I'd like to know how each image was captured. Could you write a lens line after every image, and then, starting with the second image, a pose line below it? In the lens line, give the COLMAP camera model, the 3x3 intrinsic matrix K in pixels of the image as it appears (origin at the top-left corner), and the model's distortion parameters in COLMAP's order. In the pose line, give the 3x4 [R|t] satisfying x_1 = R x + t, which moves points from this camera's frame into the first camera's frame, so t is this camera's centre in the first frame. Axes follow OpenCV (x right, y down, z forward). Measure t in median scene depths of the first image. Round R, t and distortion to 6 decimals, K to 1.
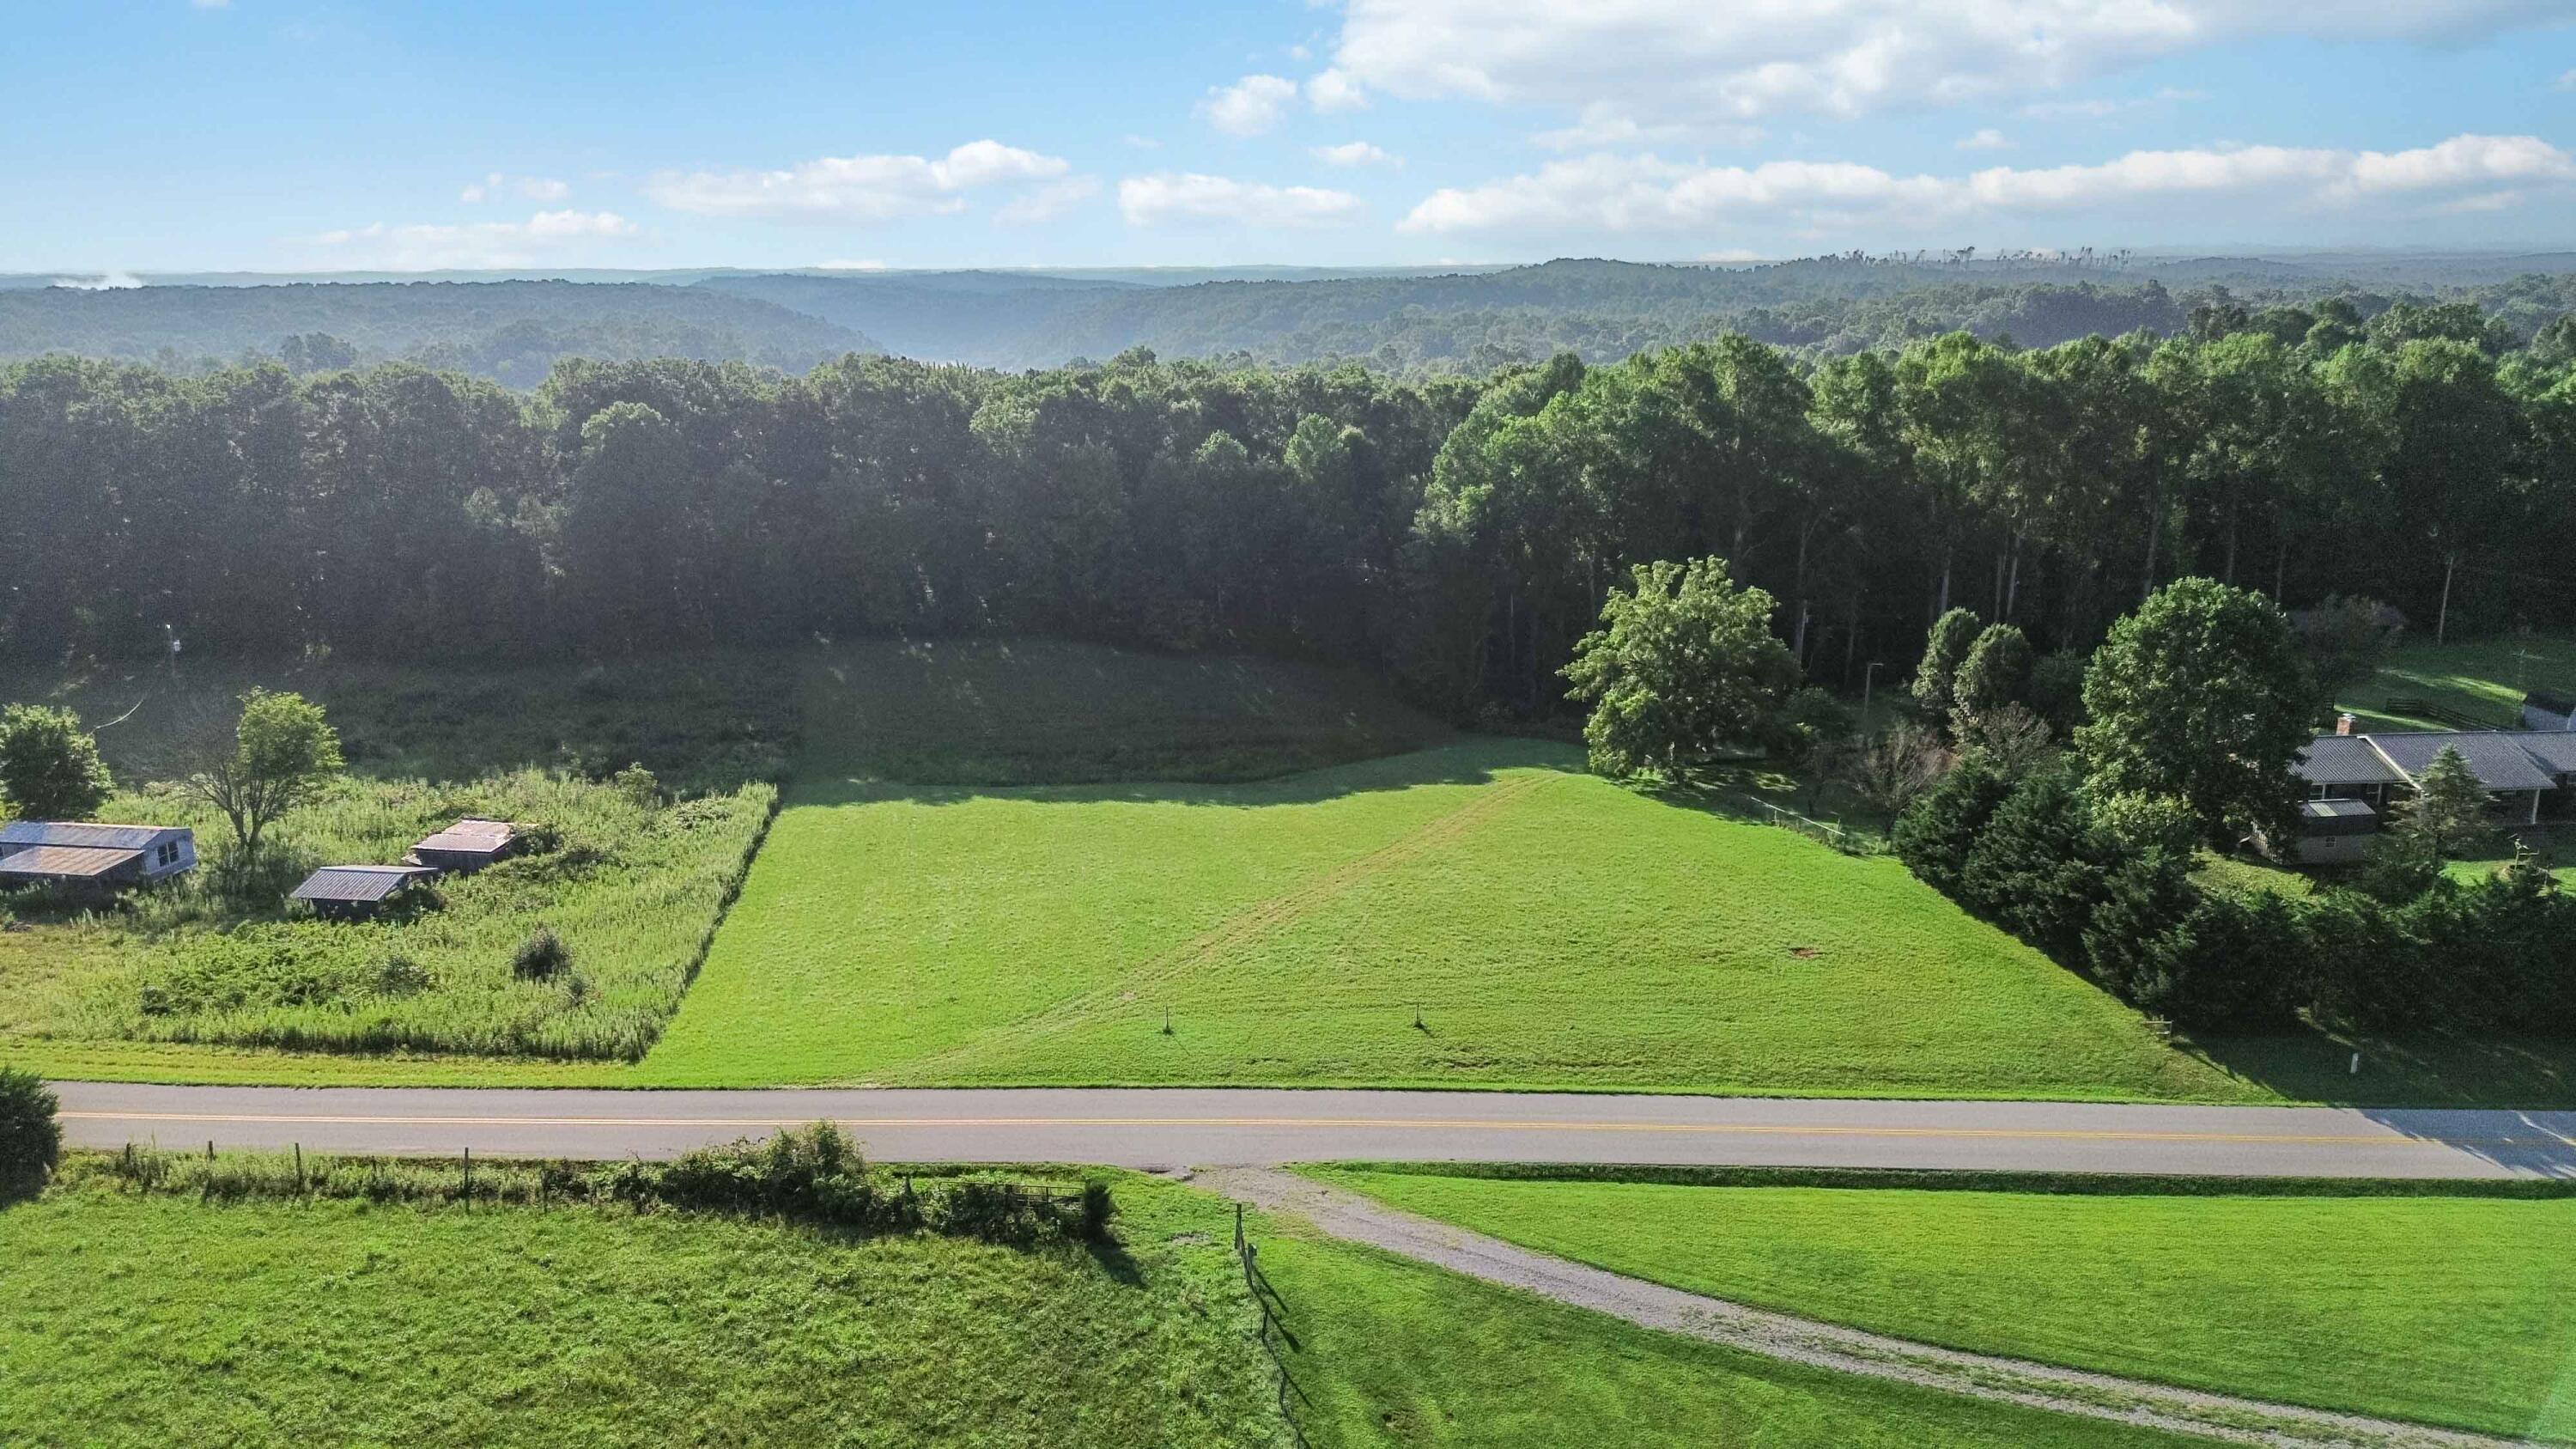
lens RADIAL K [[1785.1, 0, 1284.9], [0, 1785.1, 730.0], [0, 0, 1]] dist [0.058122, -0.040903]
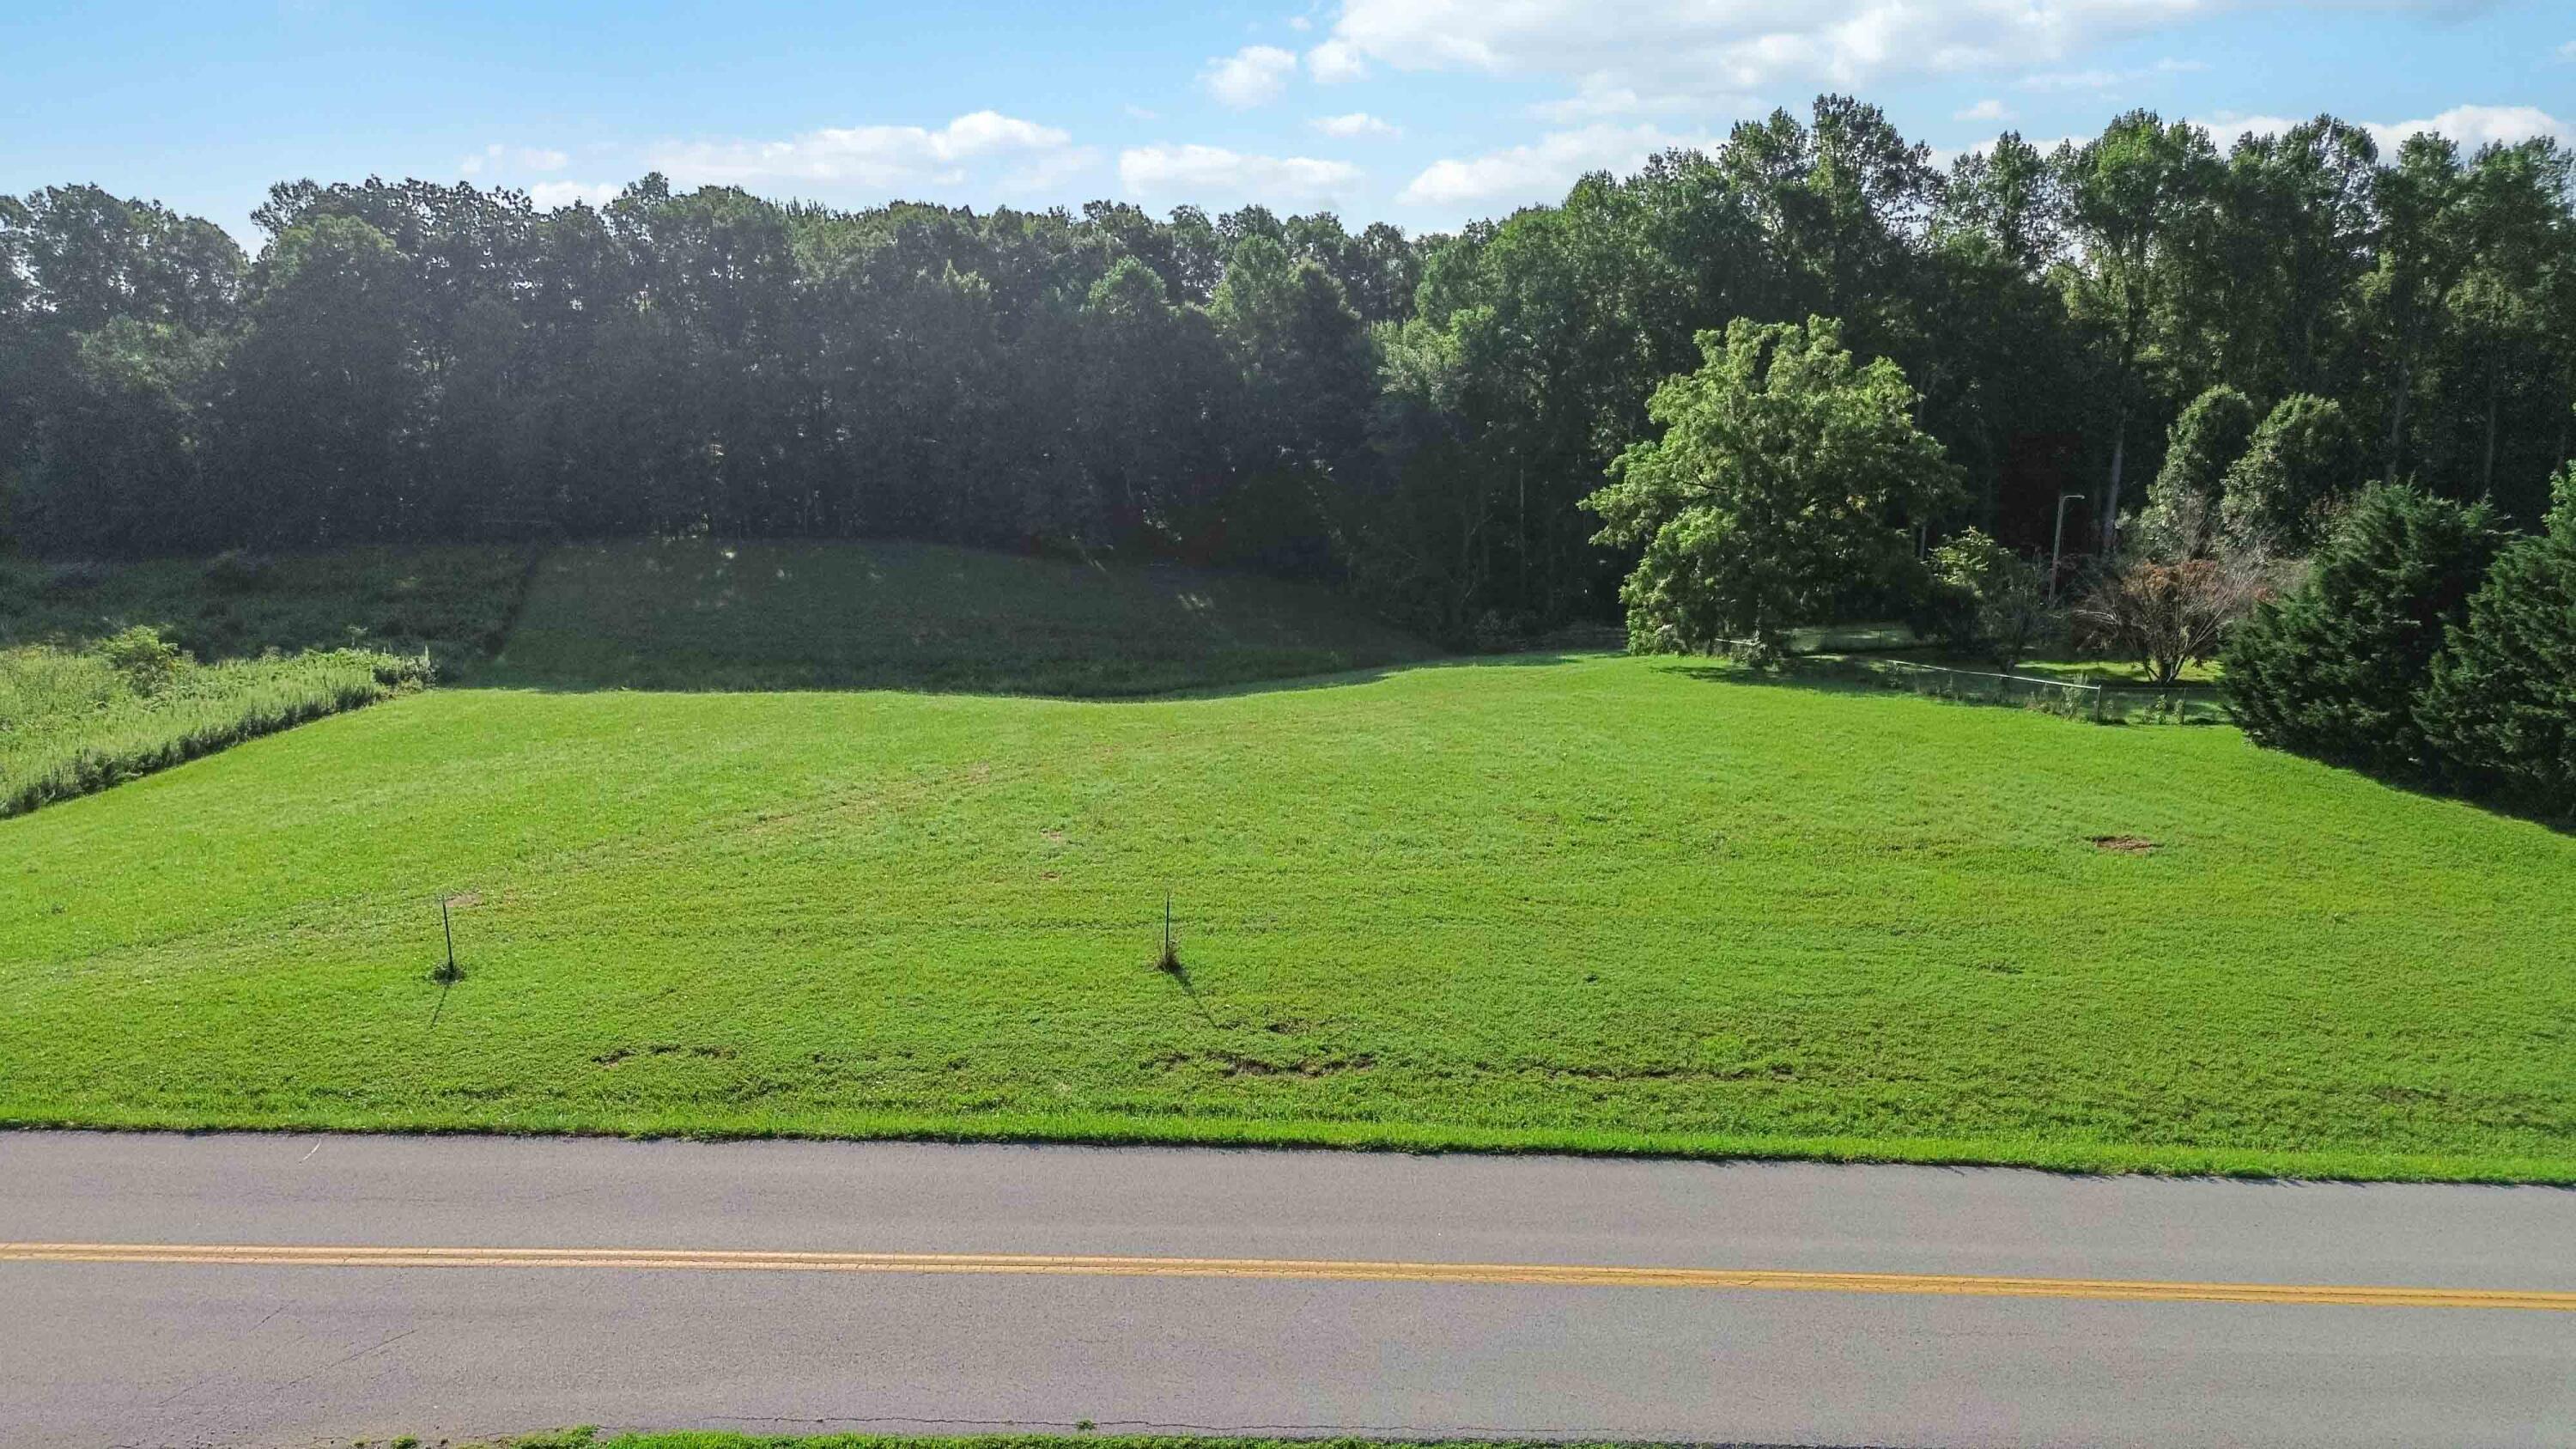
lens RADIAL K [[1785.1, 0, 1284.4], [0, 1785.1, 713.1], [0, 0, 1]] dist [0.058122, -0.040903]
pose [[0.999801, 0.004168, -0.019484, 0.093775], [-0.005013, 0.999041, -0.043505, 0.115473], [0.019283, 0.043594, 0.998863, 0.565465]]
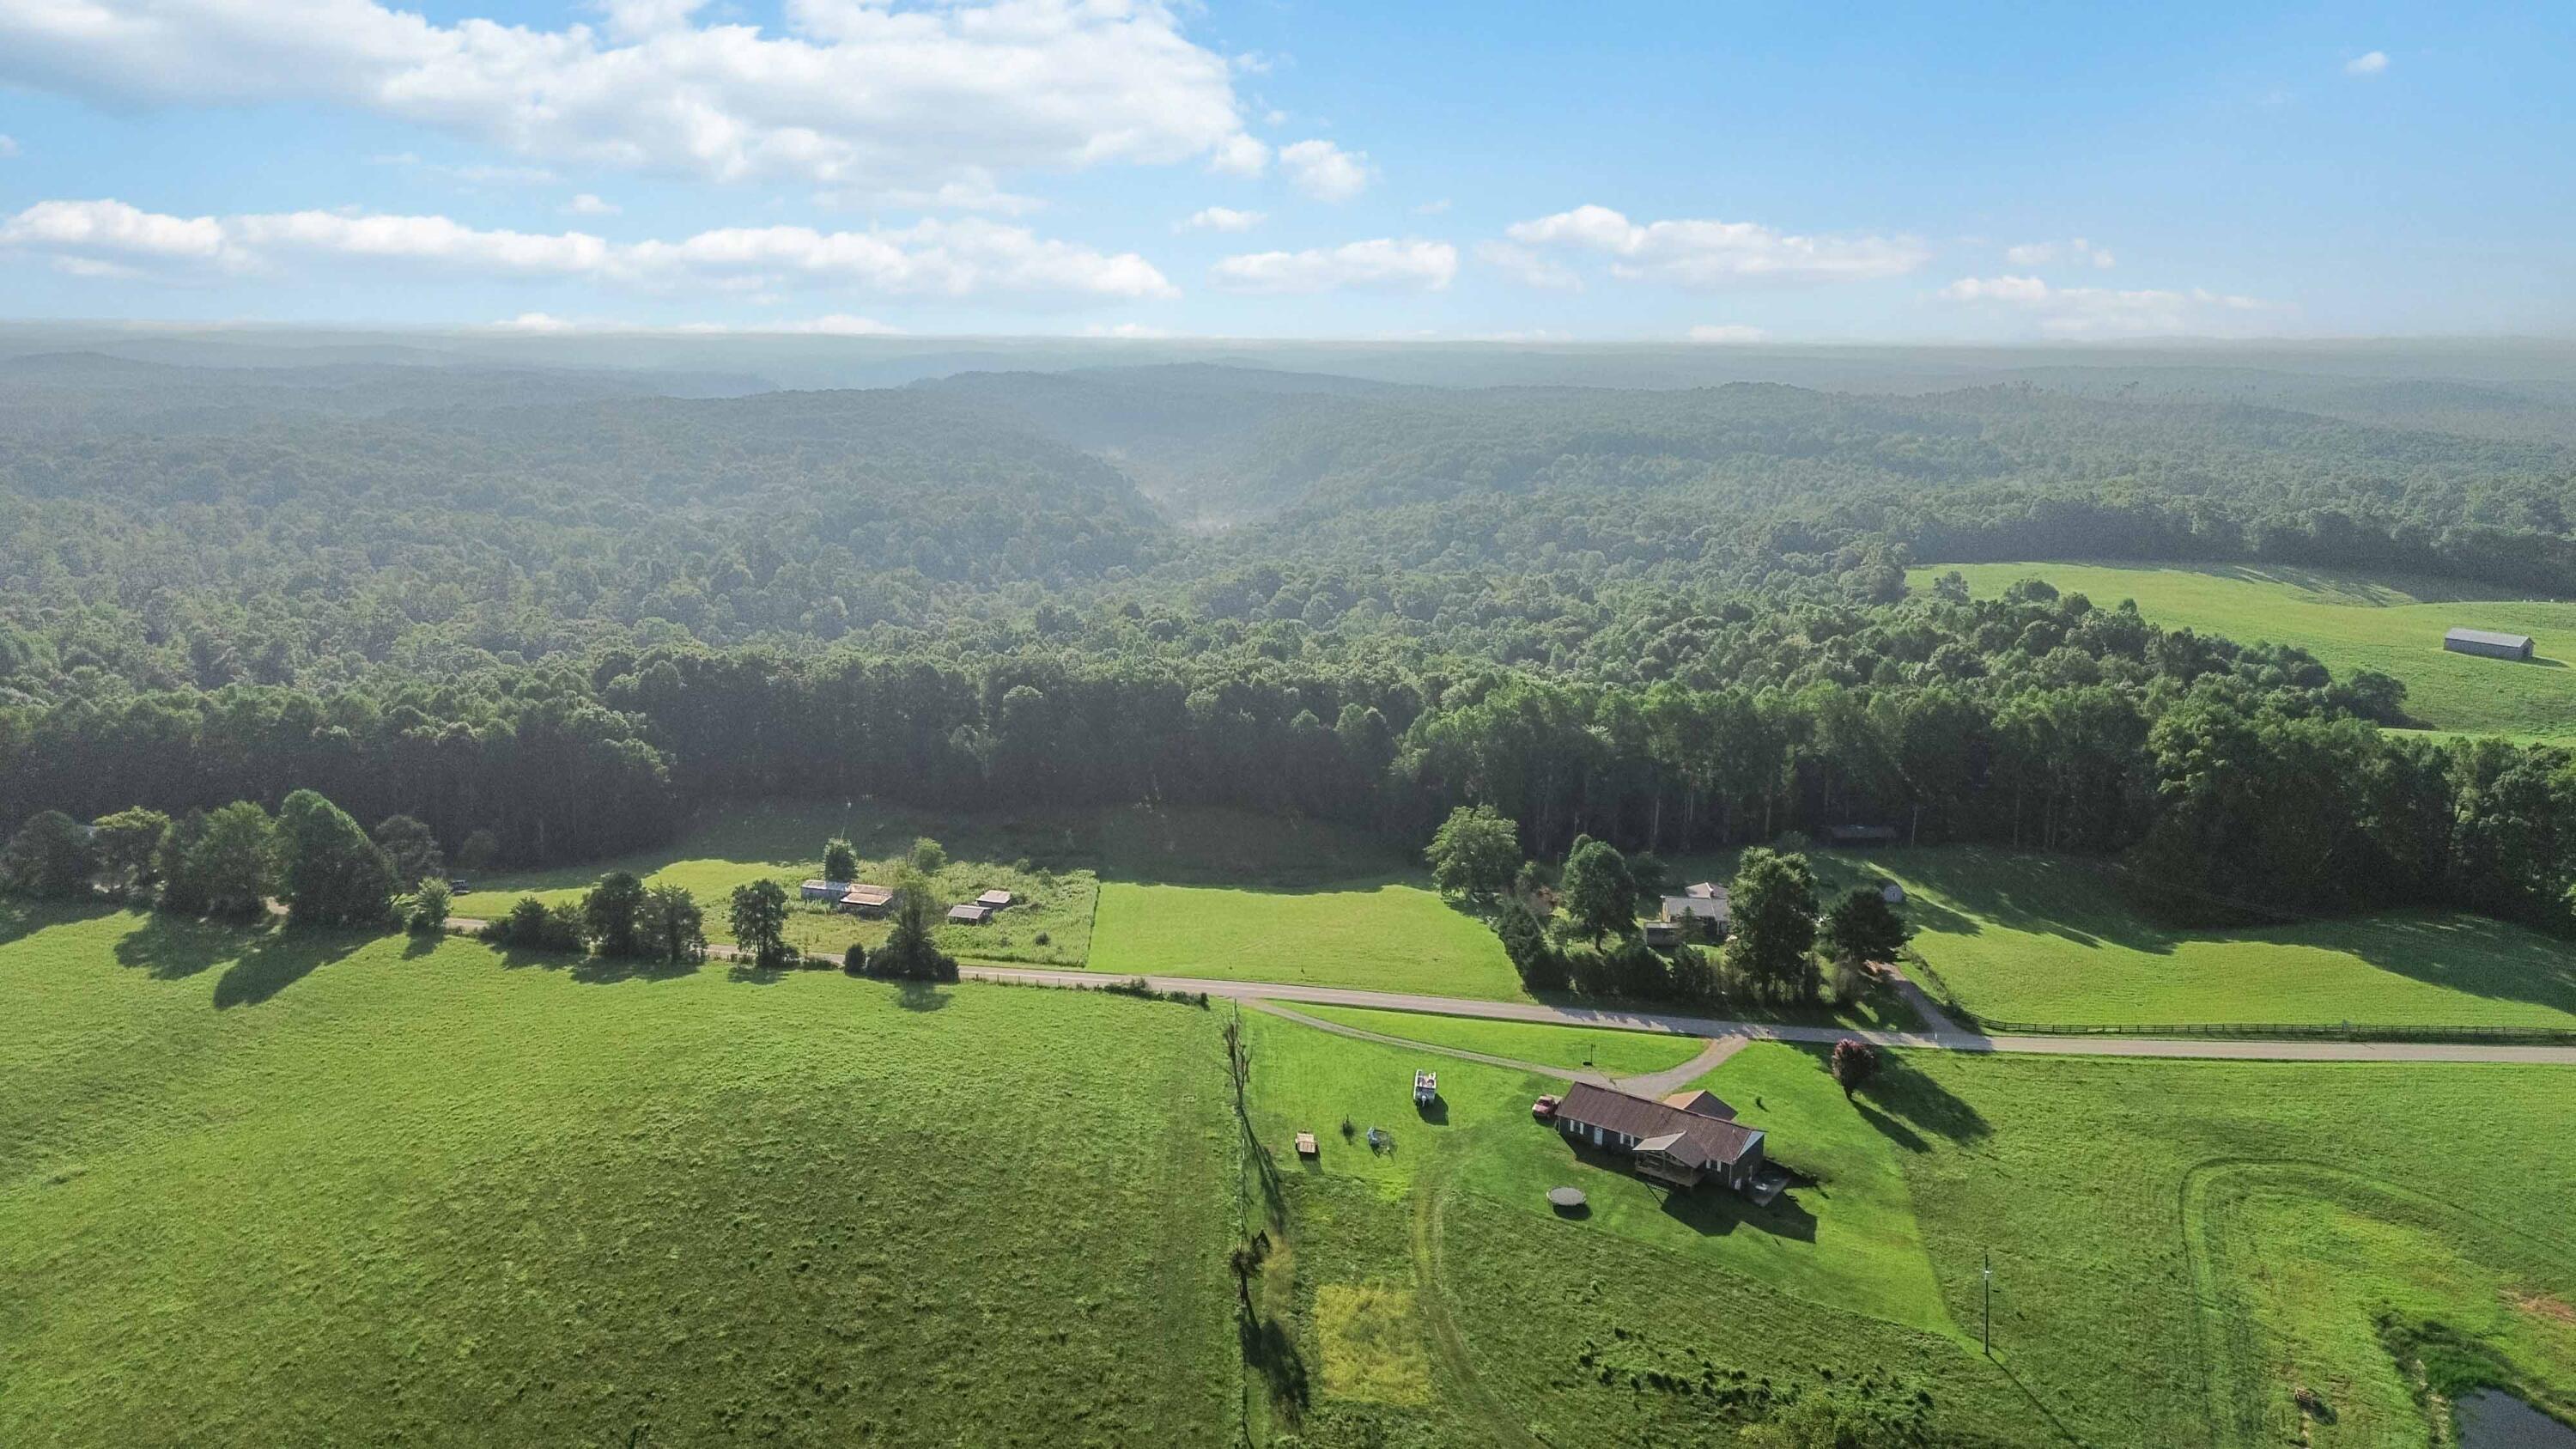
lens RADIAL K [[1785.1, 0, 1286.9], [0, 1785.1, 720.8], [0, 0, 1]] dist [0.058122, -0.040903]
pose [[0.992925, 0.043466, -0.110503, 0.364617], [-0.047868, 0.998150, -0.037492, -0.169301], [0.108669, 0.042517, 0.993168, -2.221556]]
